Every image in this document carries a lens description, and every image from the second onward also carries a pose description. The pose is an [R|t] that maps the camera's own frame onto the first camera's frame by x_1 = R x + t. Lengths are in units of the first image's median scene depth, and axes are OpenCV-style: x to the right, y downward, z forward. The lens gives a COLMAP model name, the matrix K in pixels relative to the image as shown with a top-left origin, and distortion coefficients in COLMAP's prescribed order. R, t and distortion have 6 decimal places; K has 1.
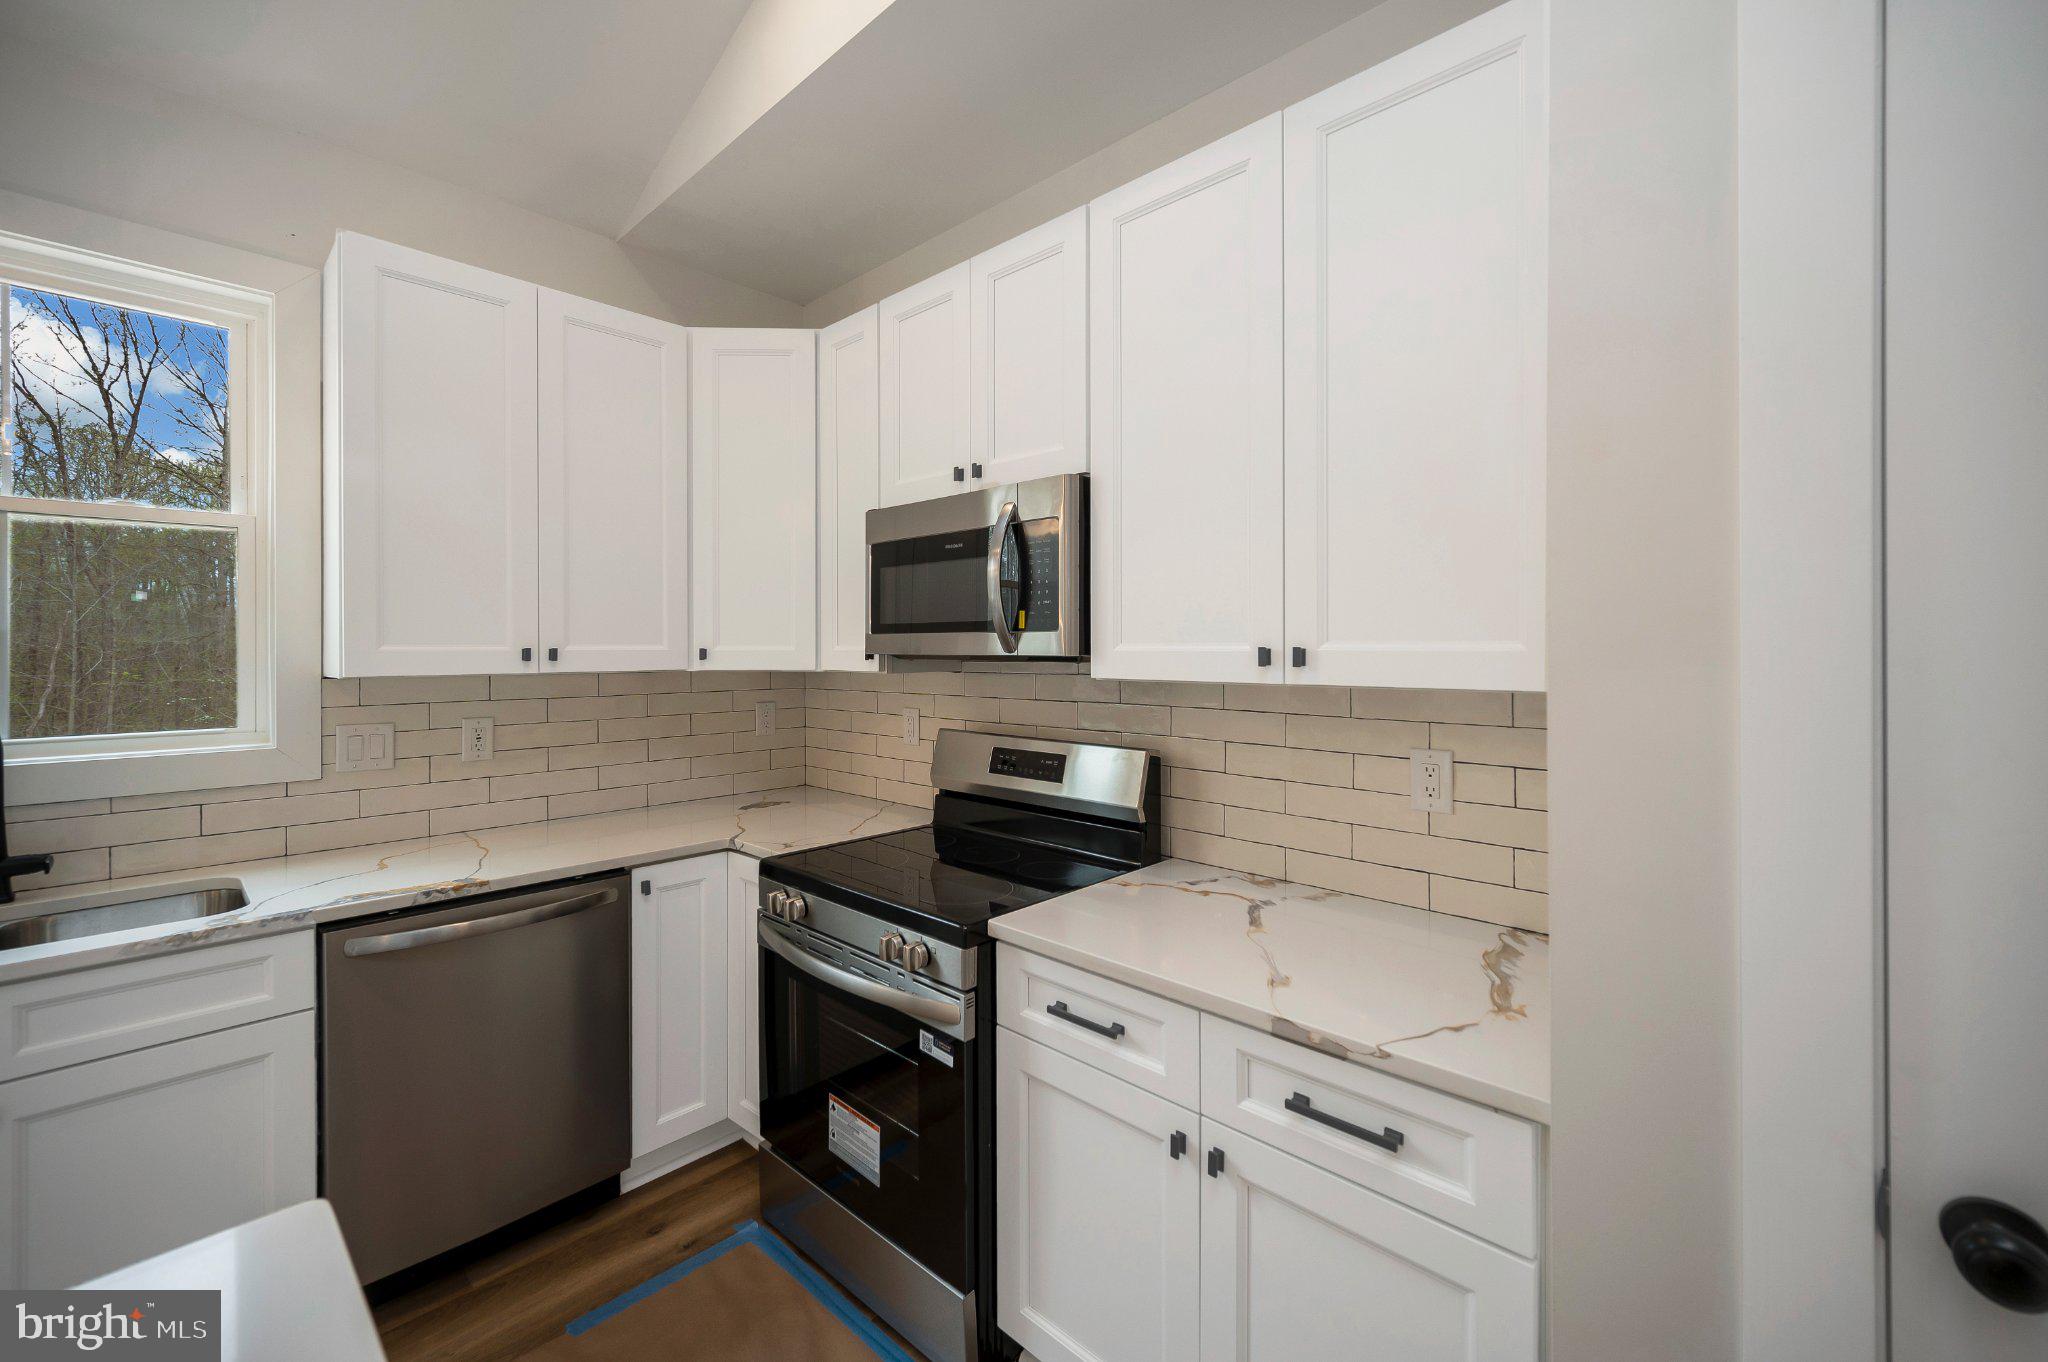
lens RADIAL K [[823.0, 0, 1025.5], [0, 823.0, 670.0], [0, 0, 1]] dist [-0.000923, -0.000032]
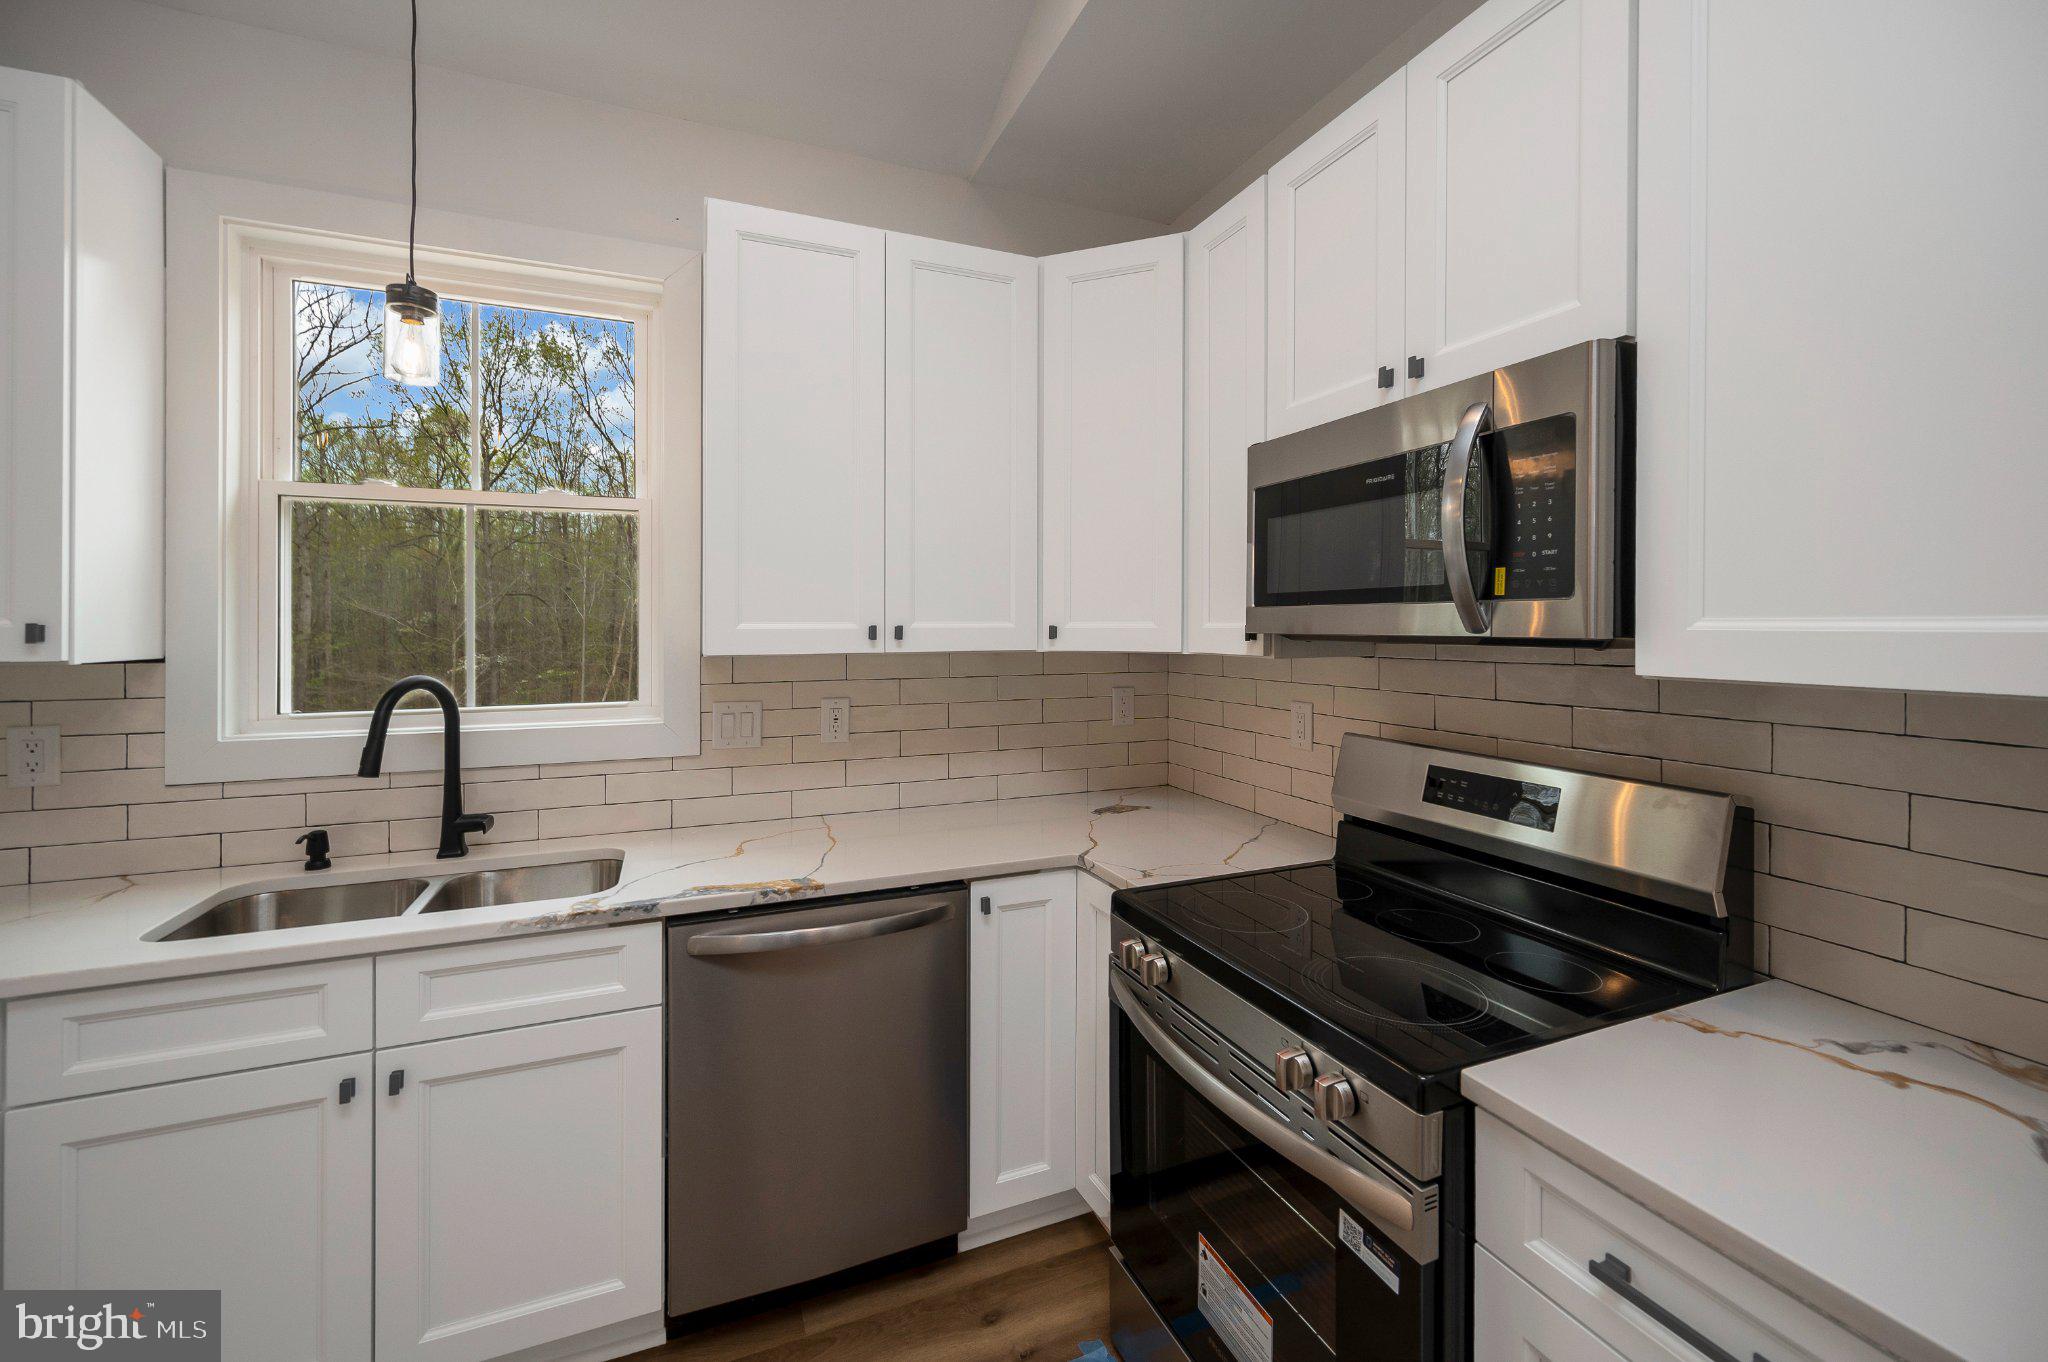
lens RADIAL K [[843.9, 0, 1031.7], [0, 843.9, 613.2], [0, 0, 1]] dist [0.000264, 0.000095]
pose [[0.913169, -0.005829, -0.407539, -0.062043], [-0.010585, 0.999221, -0.038010, -0.006698], [0.407444, 0.039023, 0.912396, 0.220938]]
